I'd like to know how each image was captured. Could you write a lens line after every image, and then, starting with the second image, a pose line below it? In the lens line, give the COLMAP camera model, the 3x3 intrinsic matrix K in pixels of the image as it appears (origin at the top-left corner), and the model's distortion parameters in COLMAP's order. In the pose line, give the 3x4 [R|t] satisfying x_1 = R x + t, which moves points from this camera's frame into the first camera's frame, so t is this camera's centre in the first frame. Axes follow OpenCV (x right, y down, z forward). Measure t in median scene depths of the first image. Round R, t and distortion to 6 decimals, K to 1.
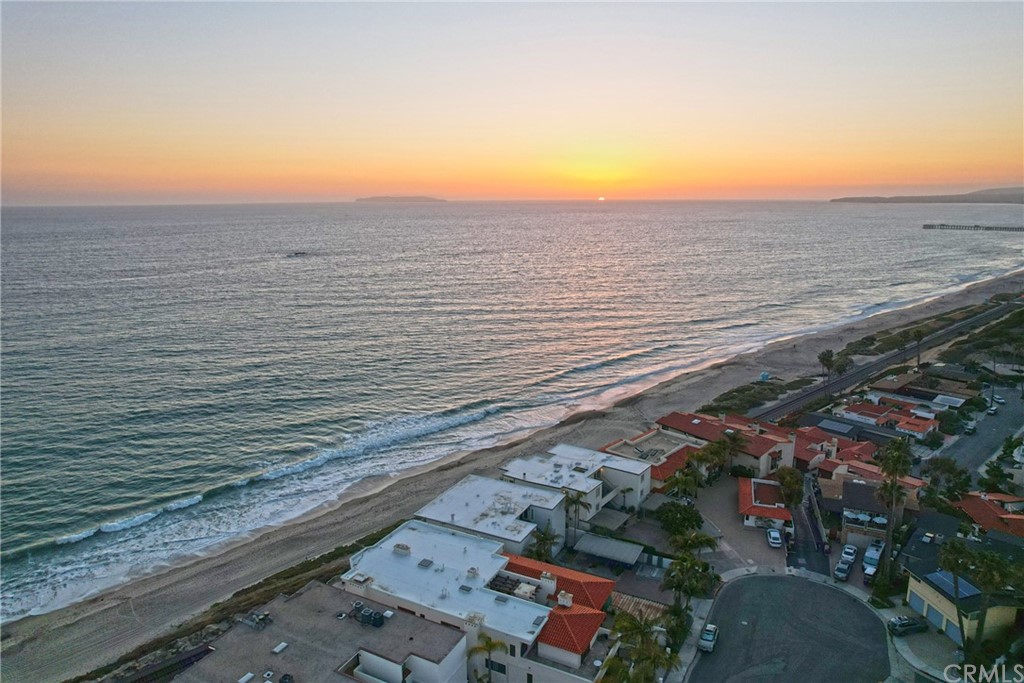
lens RADIAL K [[652.0, 0, 515.9], [0, 652.0, 336.4], [0, 0, 1]] dist [-0.070867, 0.054087]
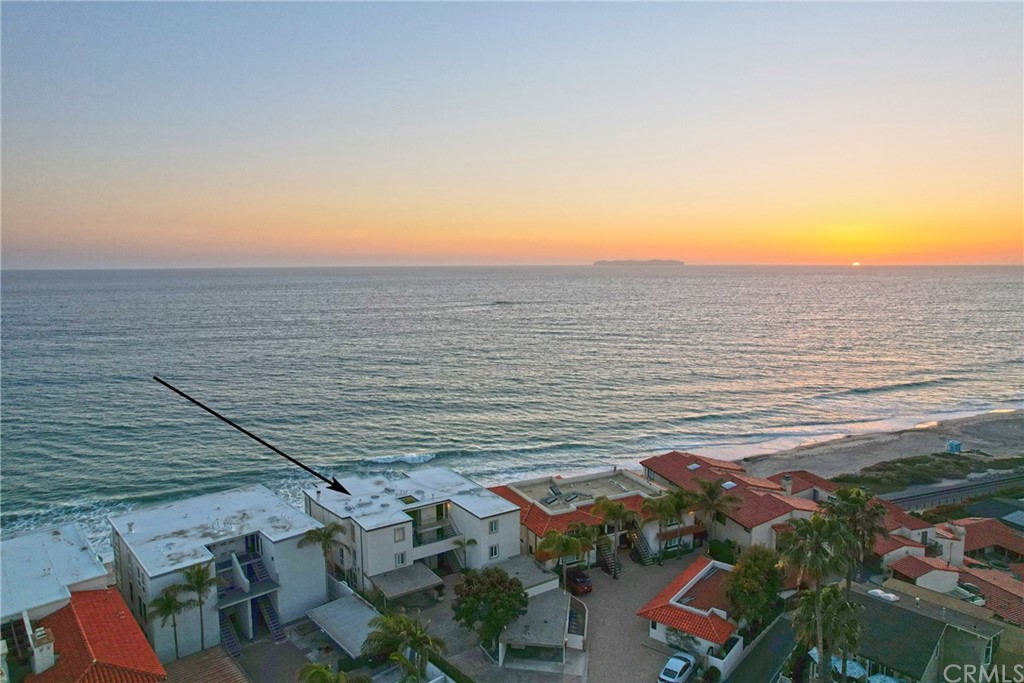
lens RADIAL K [[652.0, 0, 515.9], [0, 652.0, 336.4], [0, 0, 1]] dist [-0.070867, 0.054087]
pose [[0.936654, 0.040322, -0.347927, 0.343546], [-0.073726, 0.993793, -0.083306, 0.071202], [0.342409, 0.103681, 0.933813, 0.331312]]
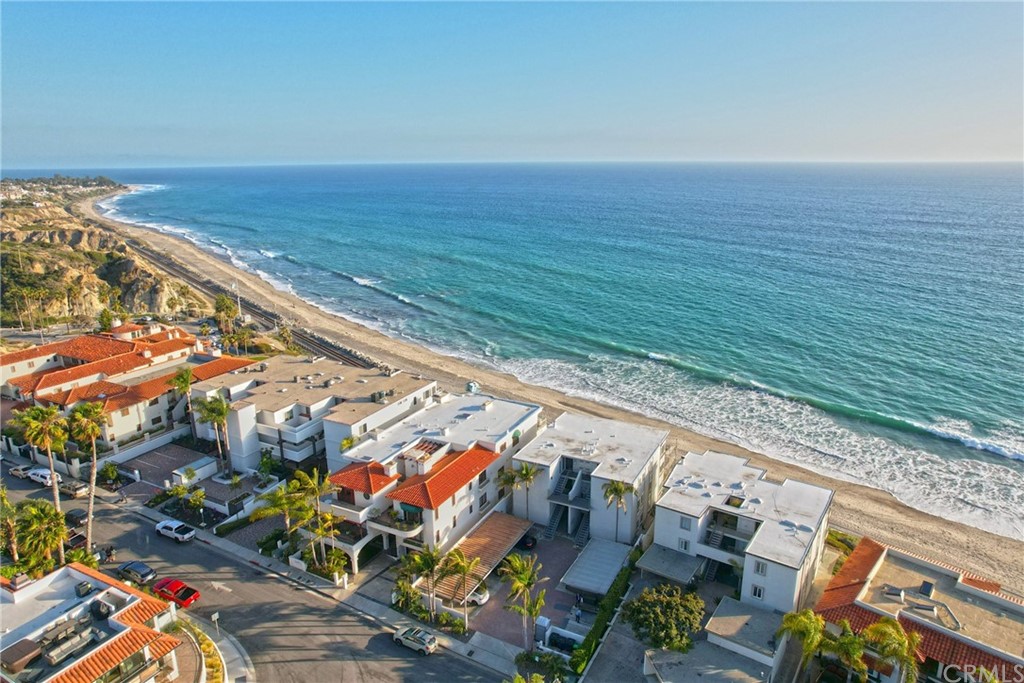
lens RADIAL K [[652.0, 0, 515.9], [0, 652.0, 336.4], [0, 0, 1]] dist [-0.070867, 0.054087]
pose [[0.009458, 0.266485, -0.963793, 0.556991], [-0.211706, 0.942520, 0.258526, -0.062060], [0.977288, 0.201596, 0.065331, 0.575970]]
